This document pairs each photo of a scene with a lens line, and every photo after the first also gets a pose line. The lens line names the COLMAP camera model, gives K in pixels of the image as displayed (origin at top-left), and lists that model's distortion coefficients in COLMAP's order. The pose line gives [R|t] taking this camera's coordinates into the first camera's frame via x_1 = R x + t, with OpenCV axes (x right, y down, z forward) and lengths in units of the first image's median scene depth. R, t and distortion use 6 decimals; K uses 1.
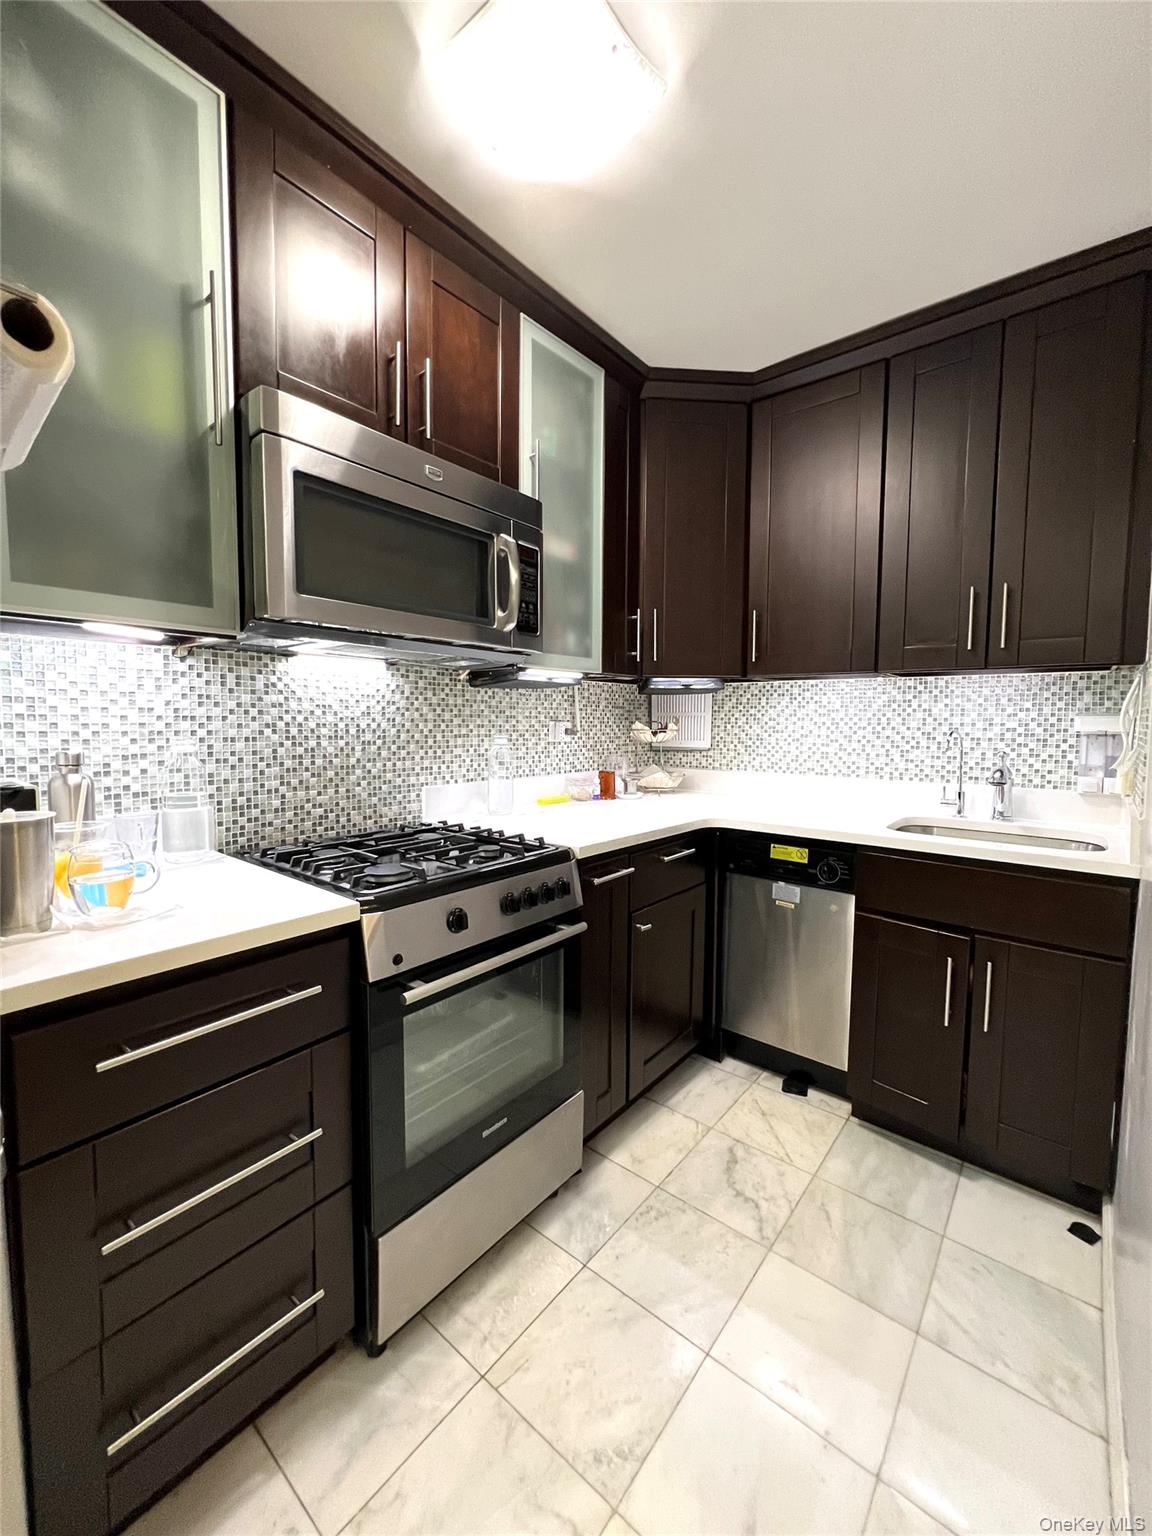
lens RADIAL K [[622.0, 0, 573.2], [0, 622.0, 769.2], [0, 0, 1]] dist [-0.002188, 0.000036]
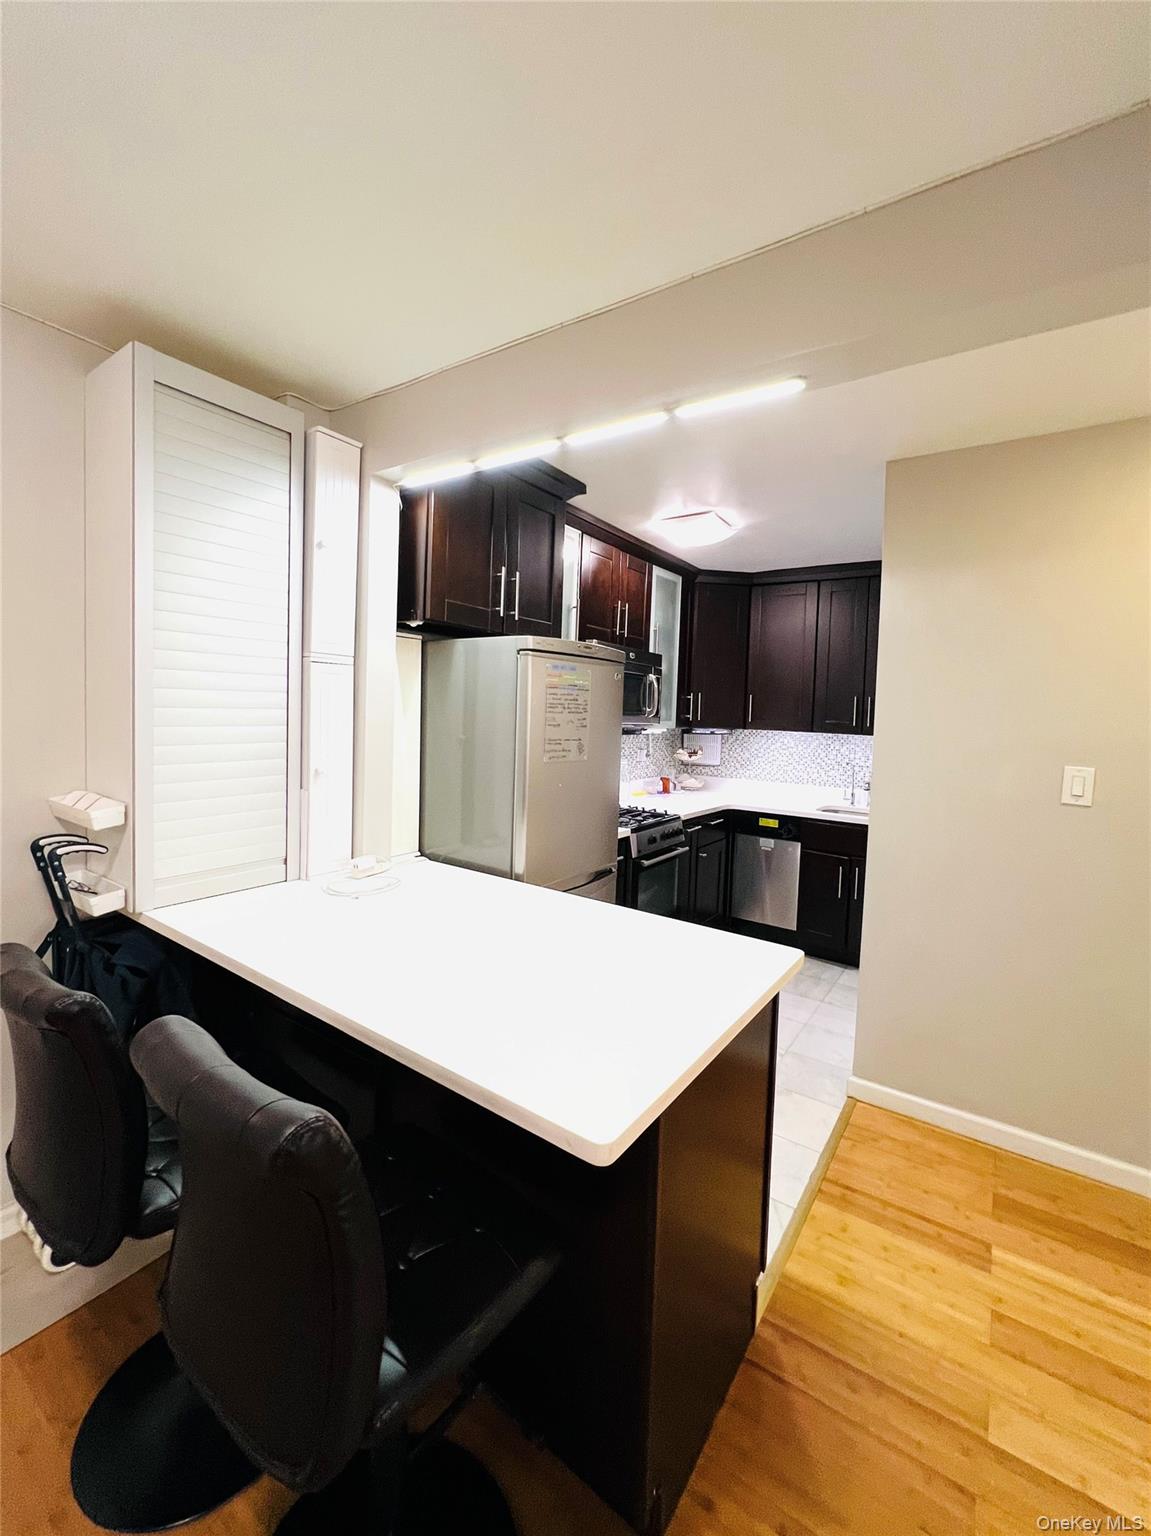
lens RADIAL K [[622.0, 0, 574.5], [0, 622.0, 753.2], [0, 0, 1]] dist [-0.002188, 0.000036]
pose [[0.996721, 0.021527, 0.078005, -0.414690], [-0.020321, 0.999662, -0.016226, -0.039434], [-0.078328, 0.014588, 0.996821, -0.899838]]
